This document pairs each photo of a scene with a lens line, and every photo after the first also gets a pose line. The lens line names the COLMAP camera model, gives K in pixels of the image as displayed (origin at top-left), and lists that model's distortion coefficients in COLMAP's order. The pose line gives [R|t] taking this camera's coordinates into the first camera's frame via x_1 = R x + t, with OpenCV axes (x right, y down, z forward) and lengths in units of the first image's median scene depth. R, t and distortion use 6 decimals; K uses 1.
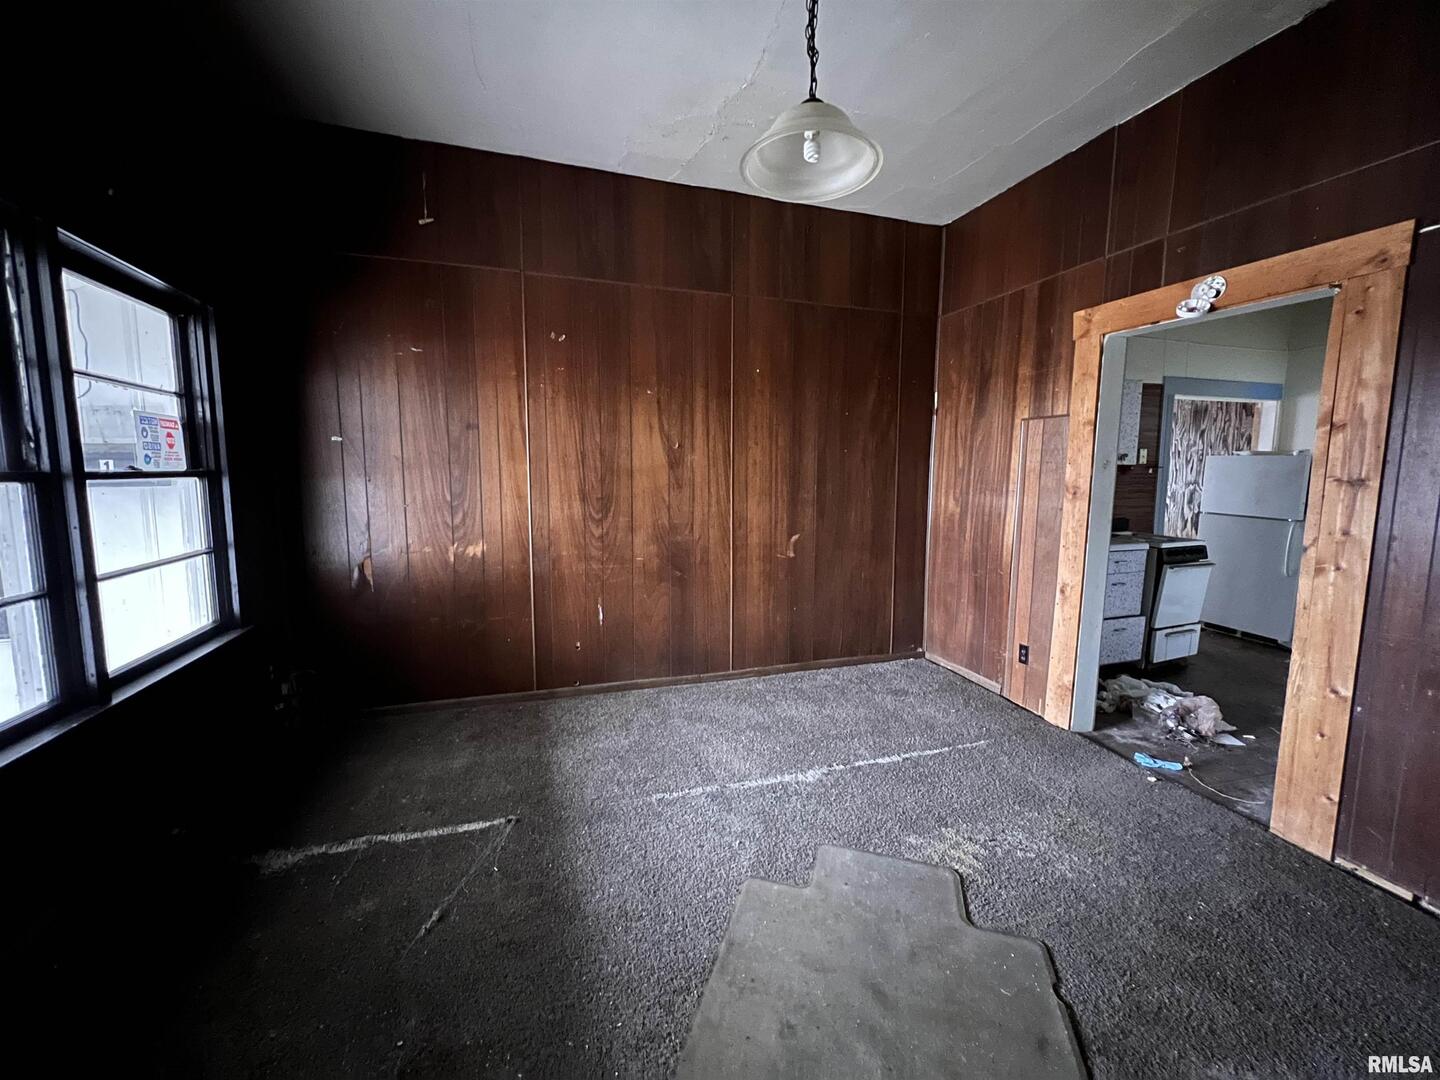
lens RADIAL K [[569.4, 0, 717.0], [0, 569.4, 530.3], [0, 0, 1]] dist [-0.002008, 0.000075]
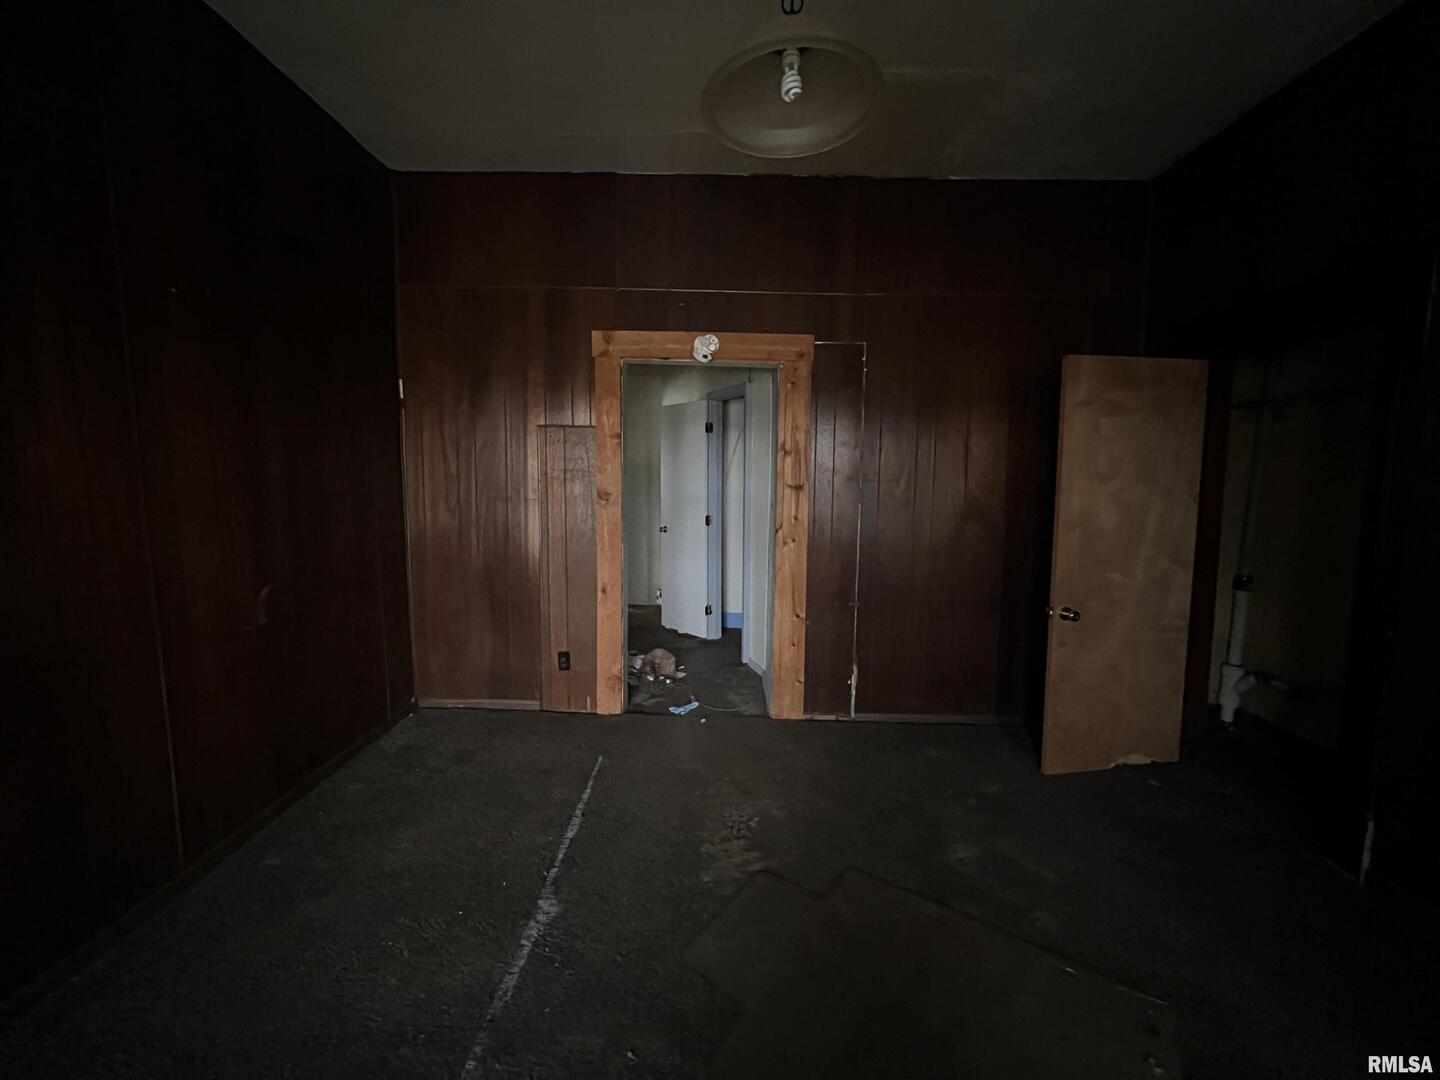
lens RADIAL K [[569.4, 0, 719.3], [0, 569.4, 534.2], [0, 0, 1]] dist [-0.002008, 0.000075]
pose [[0.326072, -0.098341, 0.940216, -0.316367], [0.090548, 0.993251, 0.072486, -0.056191], [-0.940998, 0.061499, 0.332776, 0.419982]]
